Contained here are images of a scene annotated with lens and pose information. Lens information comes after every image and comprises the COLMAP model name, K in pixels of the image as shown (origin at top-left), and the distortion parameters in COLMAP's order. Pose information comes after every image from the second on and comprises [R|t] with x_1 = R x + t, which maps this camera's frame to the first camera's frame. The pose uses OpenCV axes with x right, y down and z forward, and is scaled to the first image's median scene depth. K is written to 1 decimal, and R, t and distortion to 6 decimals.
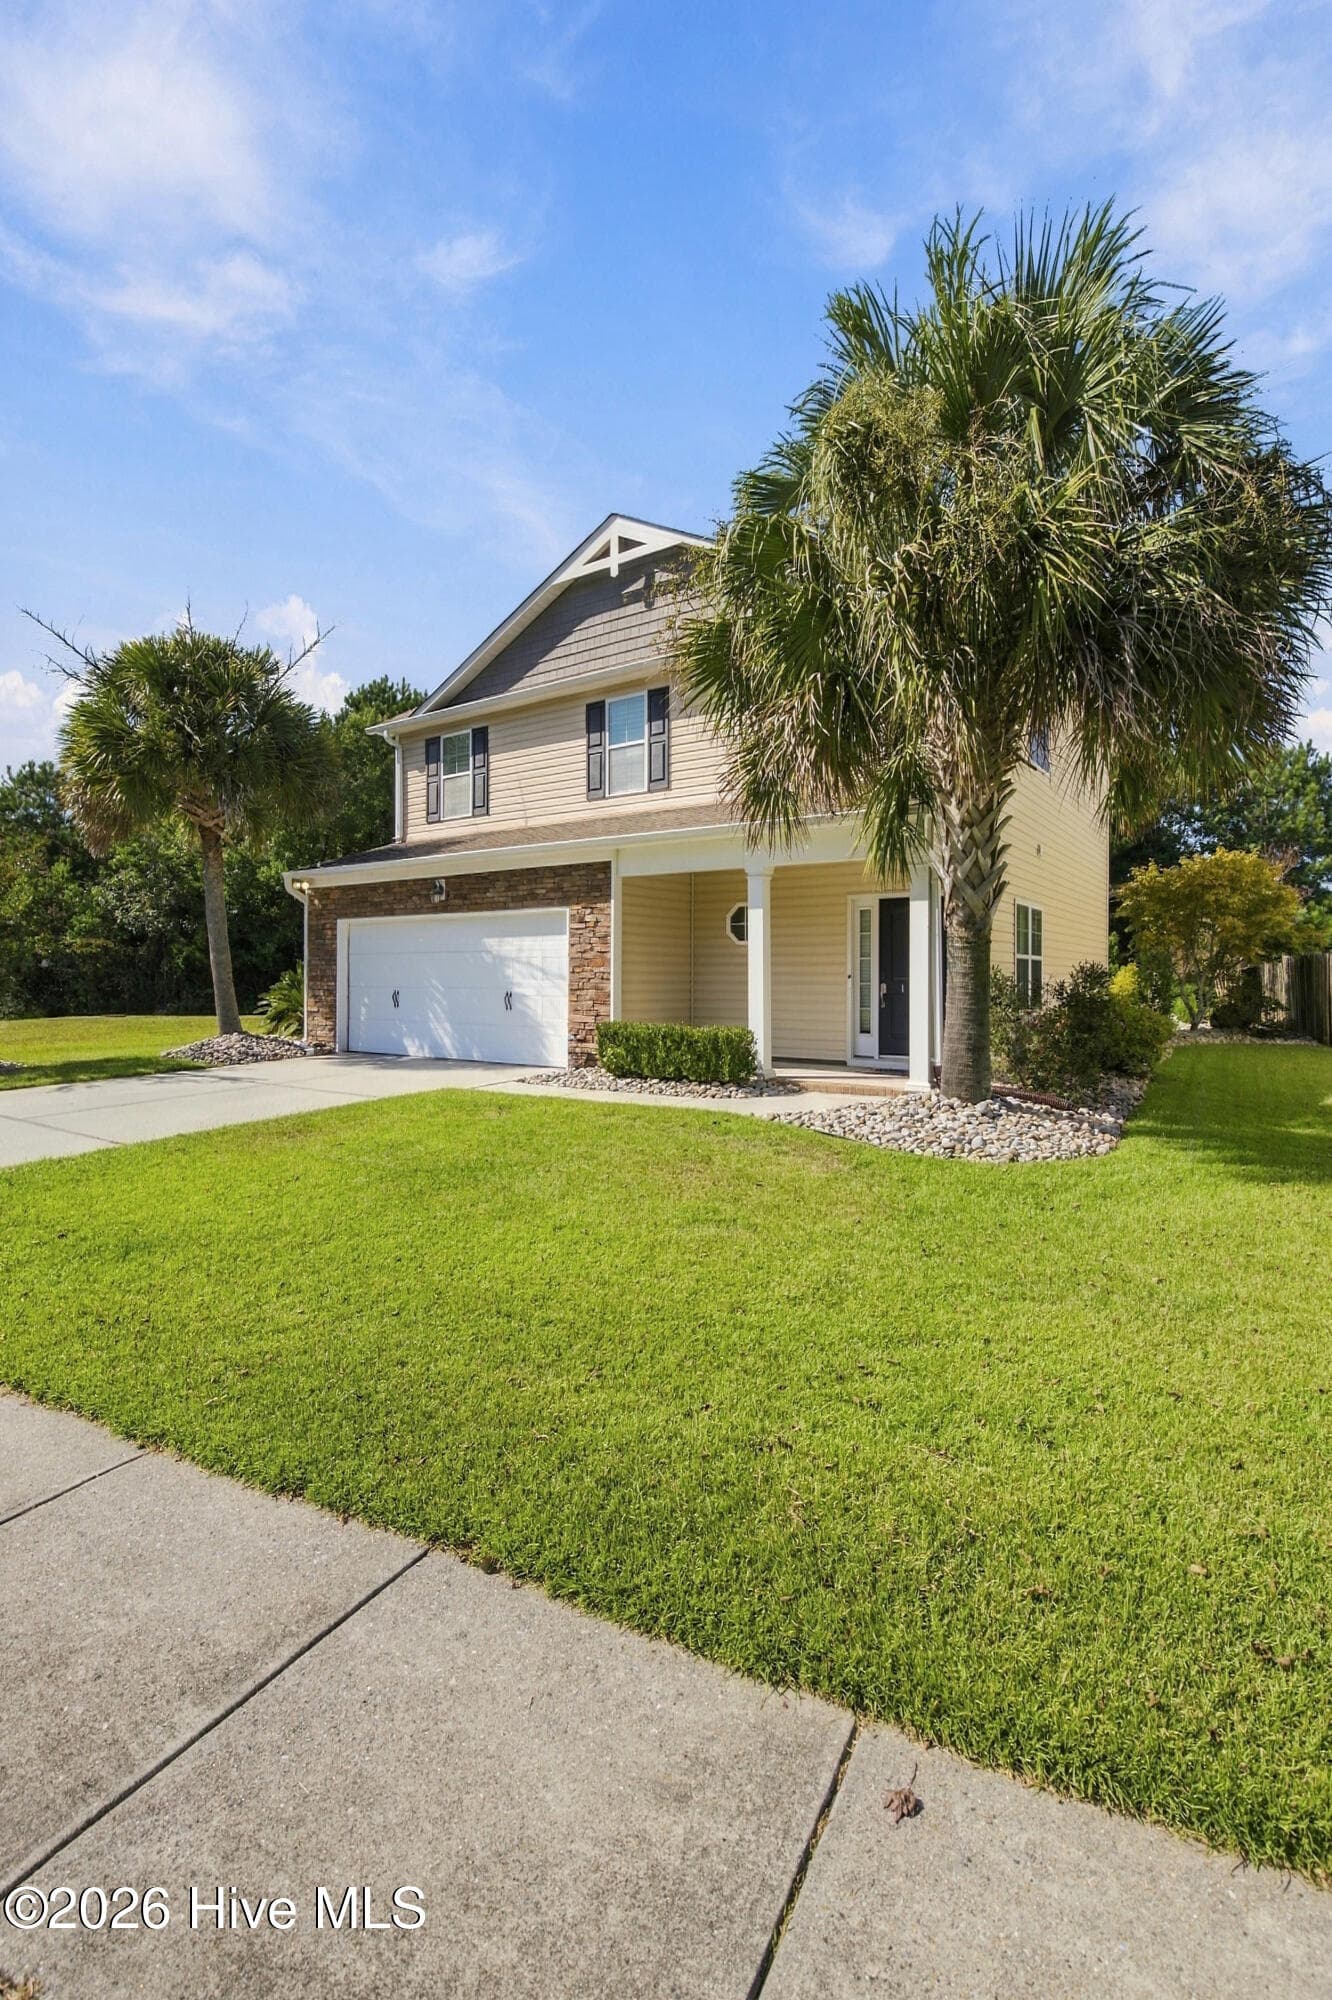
lens RADIAL K [[893.5, 0, 651.8], [0, 893.5, 999.5], [0, 0, 1]] dist [-0.000671, -0.001636]
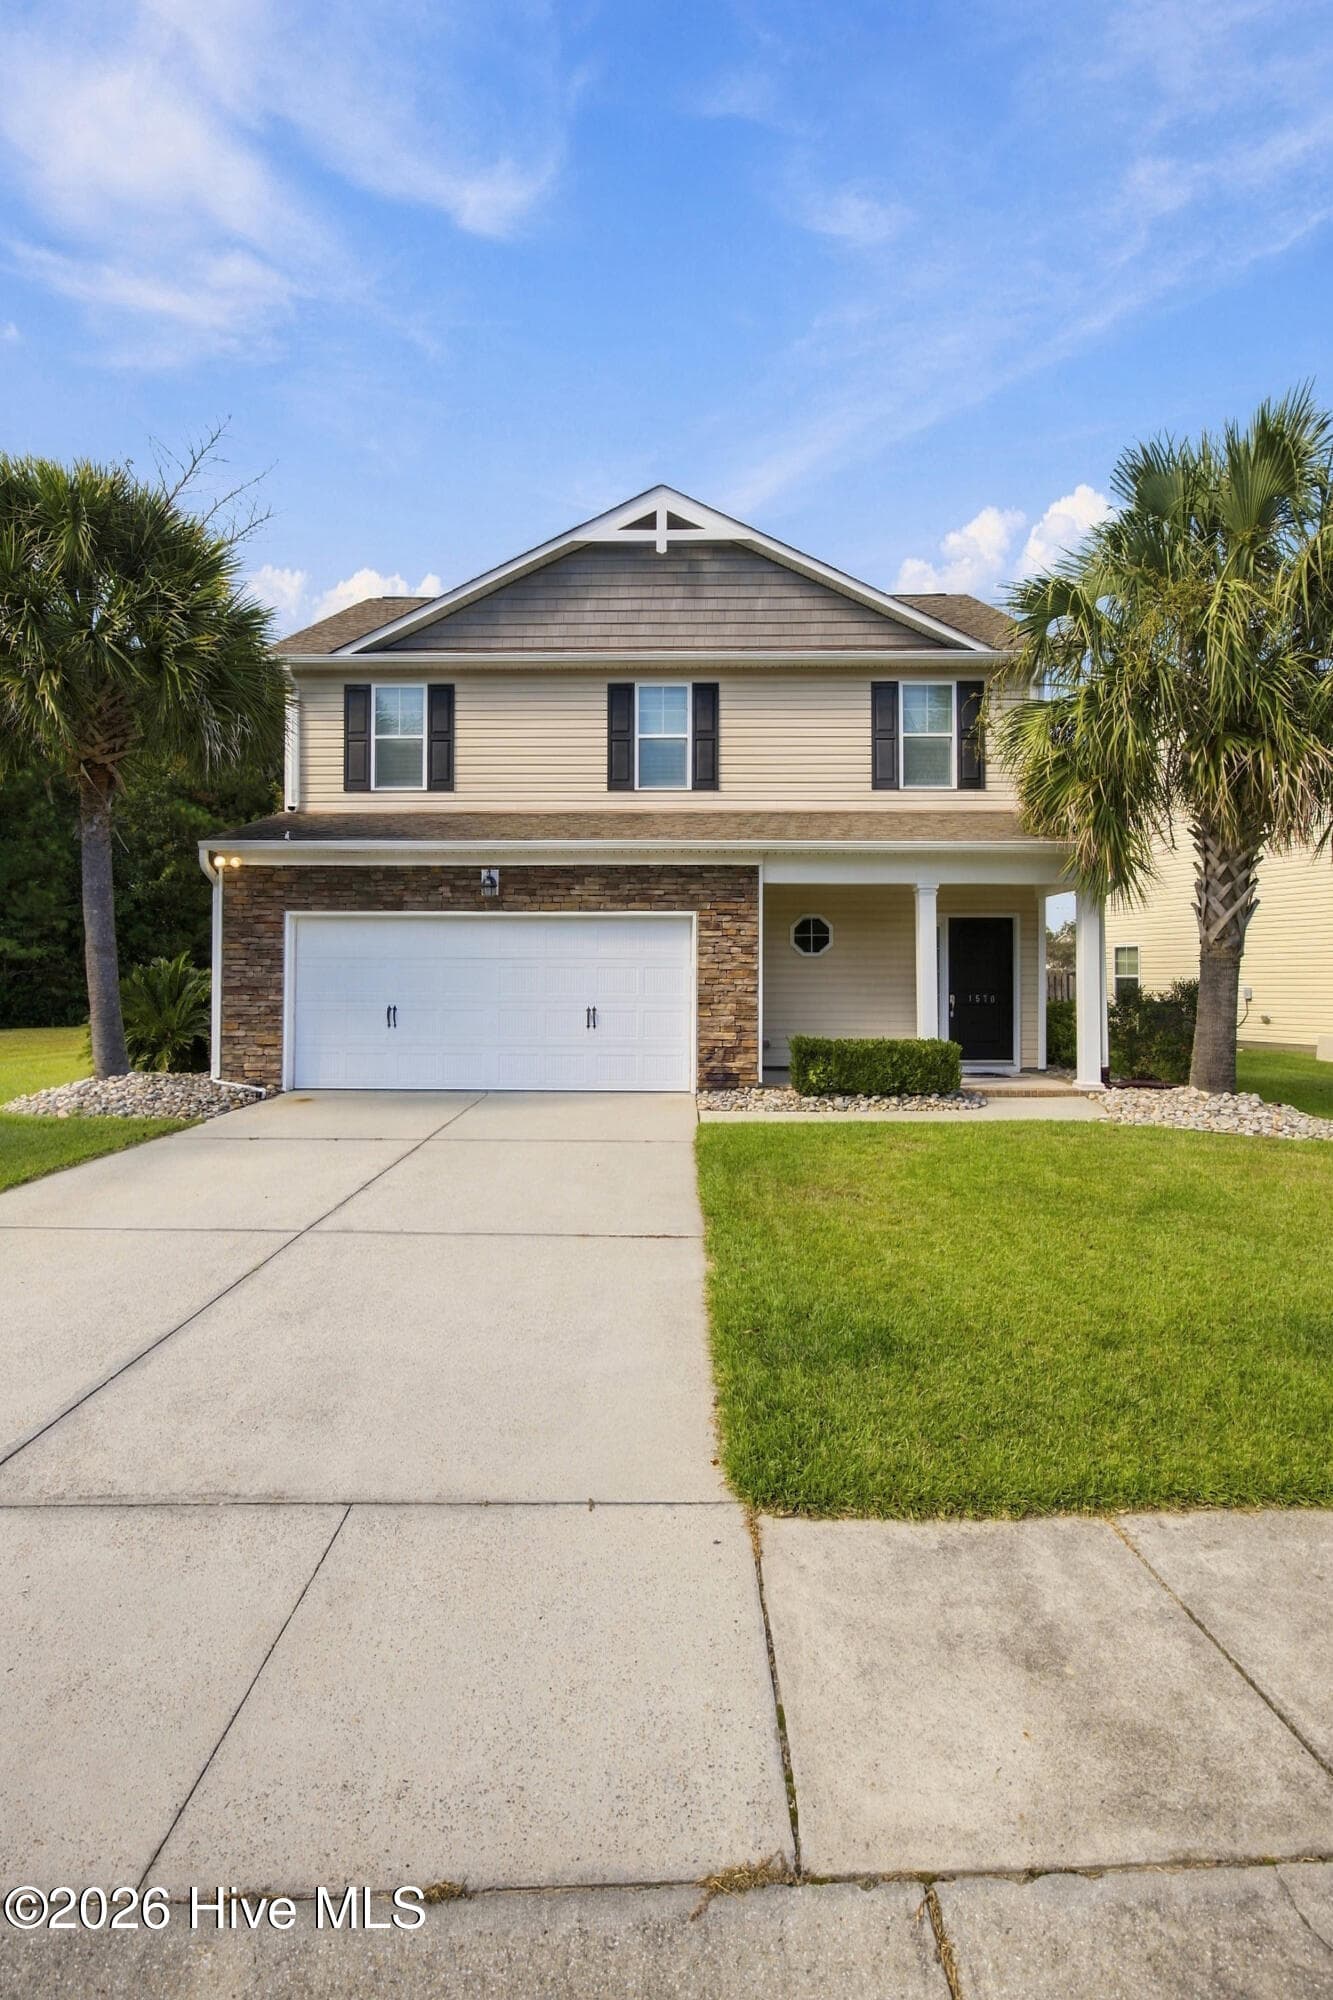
lens RADIAL K [[893.5, 0, 656.4], [0, 893.5, 994.4], [0, 0, 1]] dist [-0.000671, -0.001636]
pose [[0.829400, -0.005342, 0.558630, -0.581554], [0.012836, 0.999873, -0.009497, -0.011278], [-0.558508, 0.015048, 0.829363, 0.256961]]
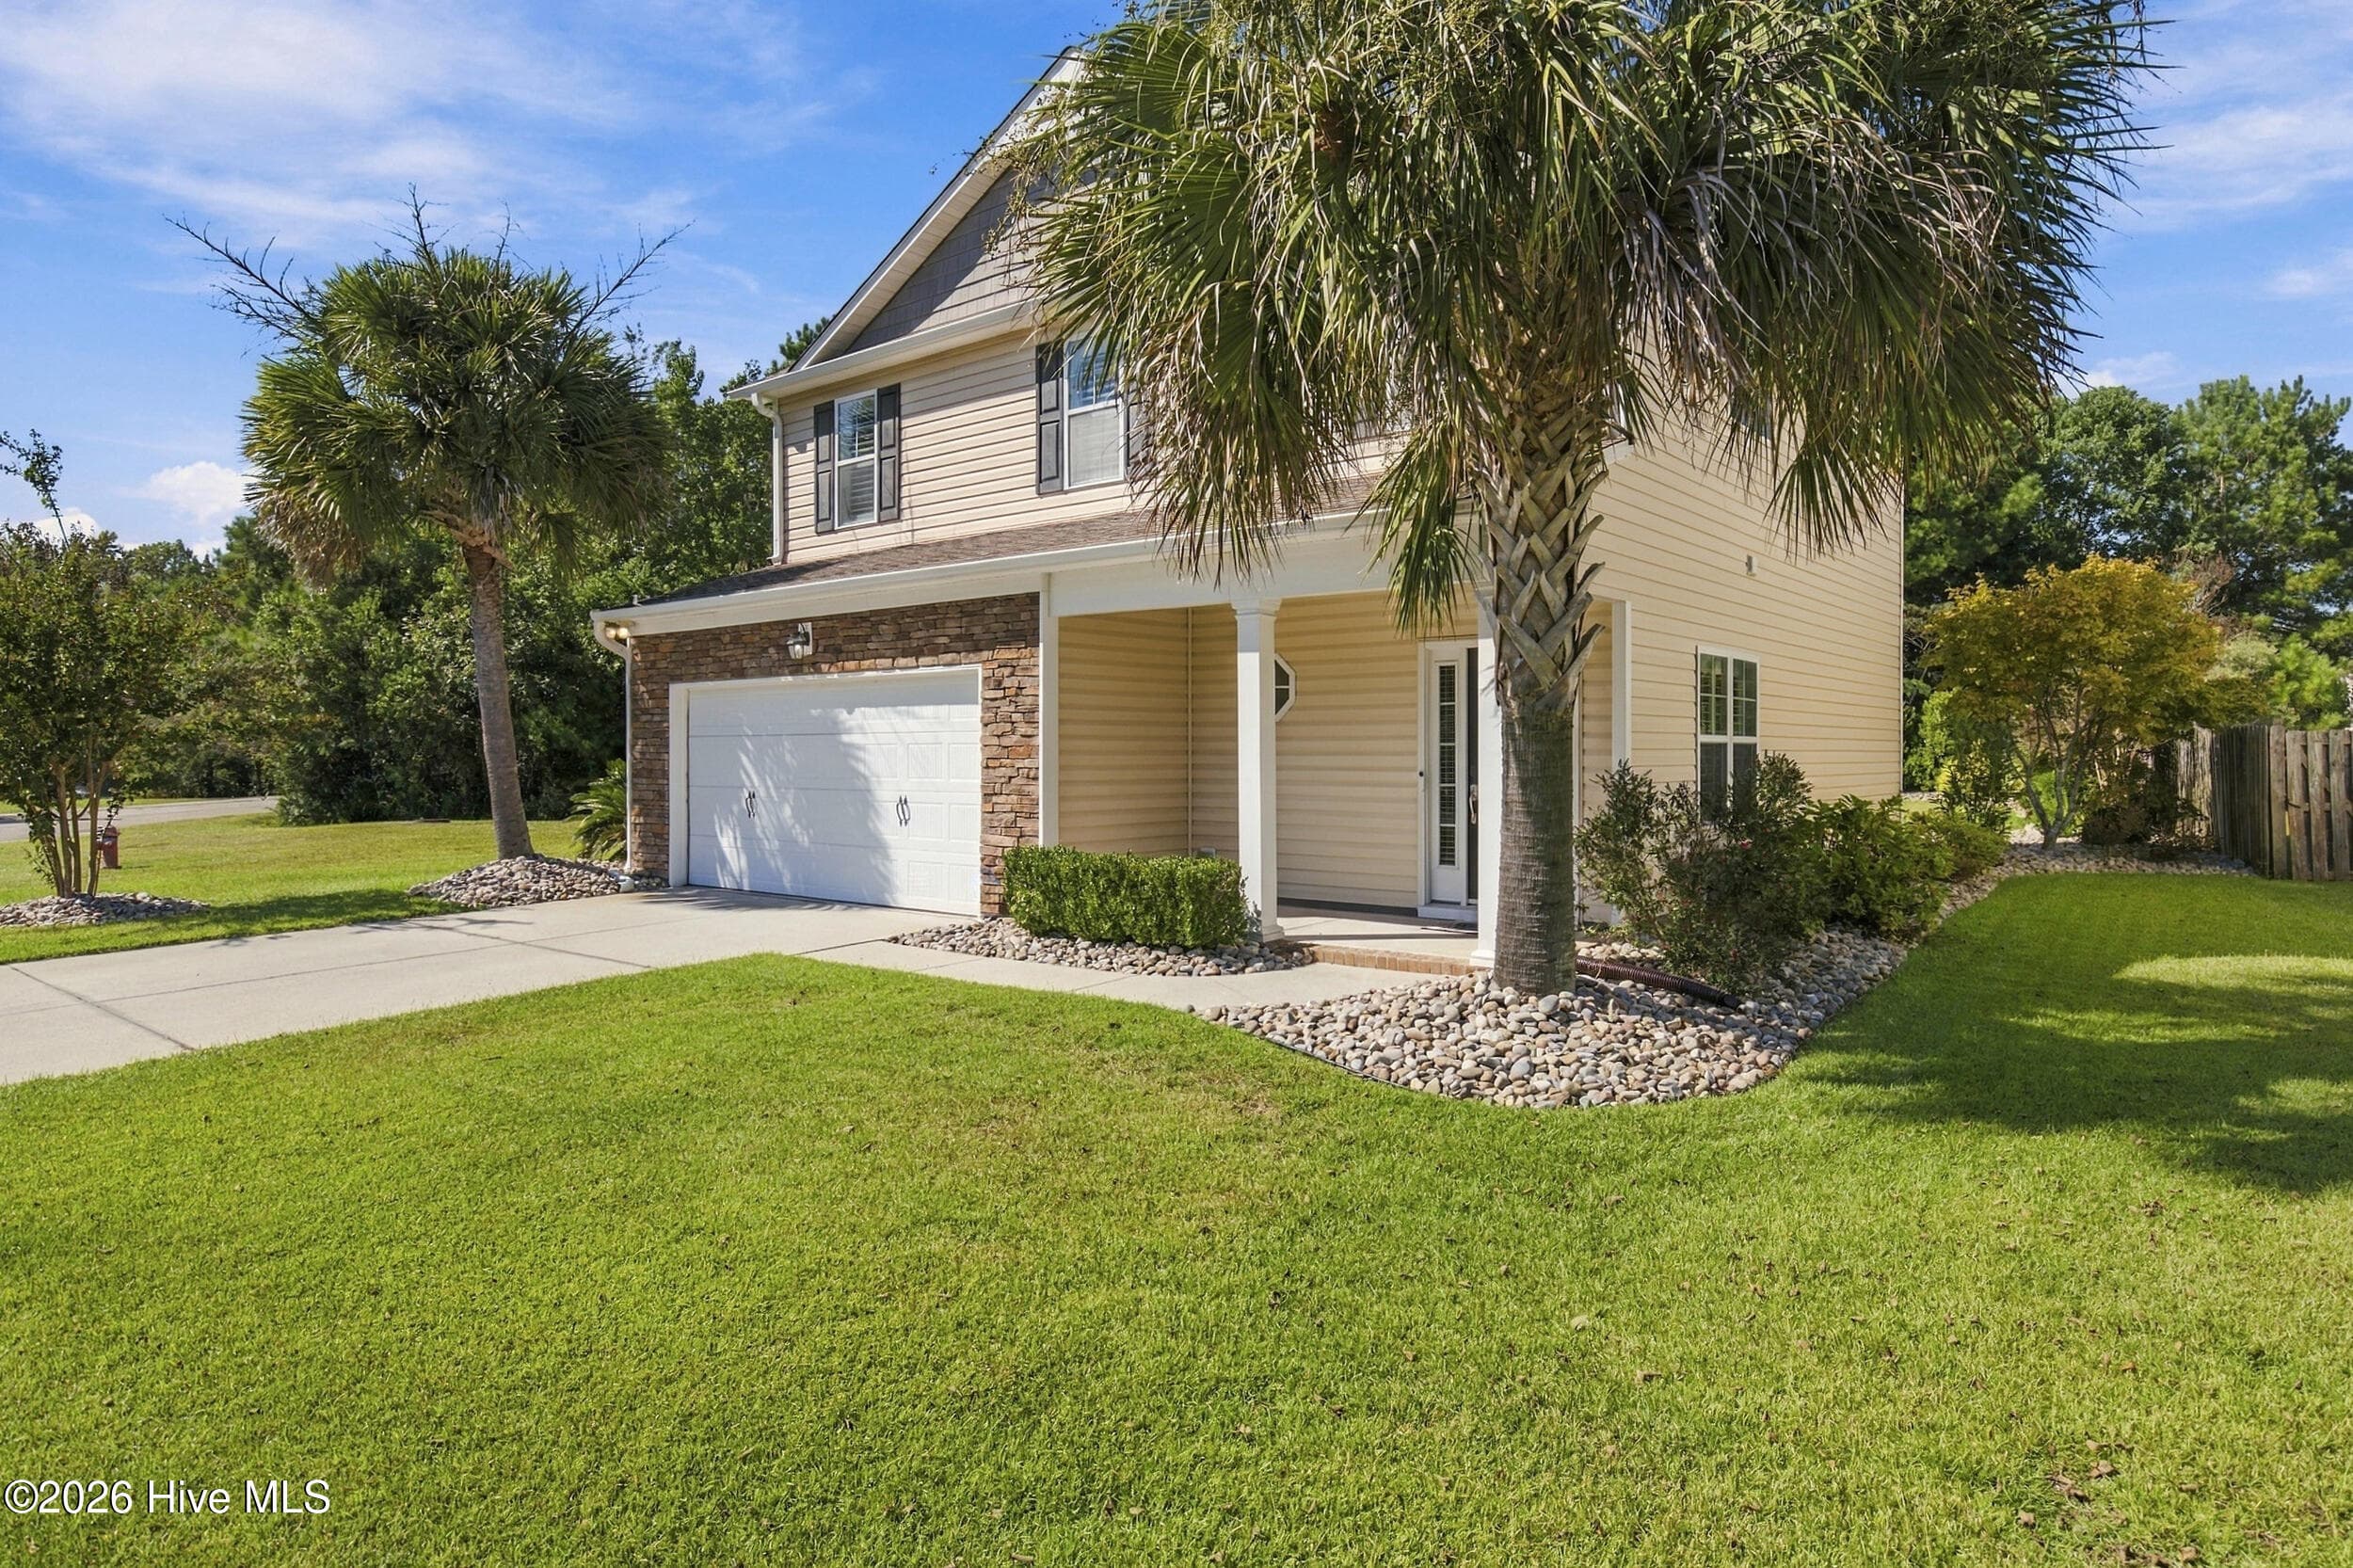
lens RADIAL K [[1334.3, 0, 1197.7], [0, 1334.3, 782.4], [0, 0, 1]] dist [-0.001332, -0.003260]
pose [[0.997814, -0.002673, -0.066034, 0.114328], [0.002461, 0.999992, -0.003292, -0.014914], [0.066043, 0.003123, 0.997812, 0.056119]]
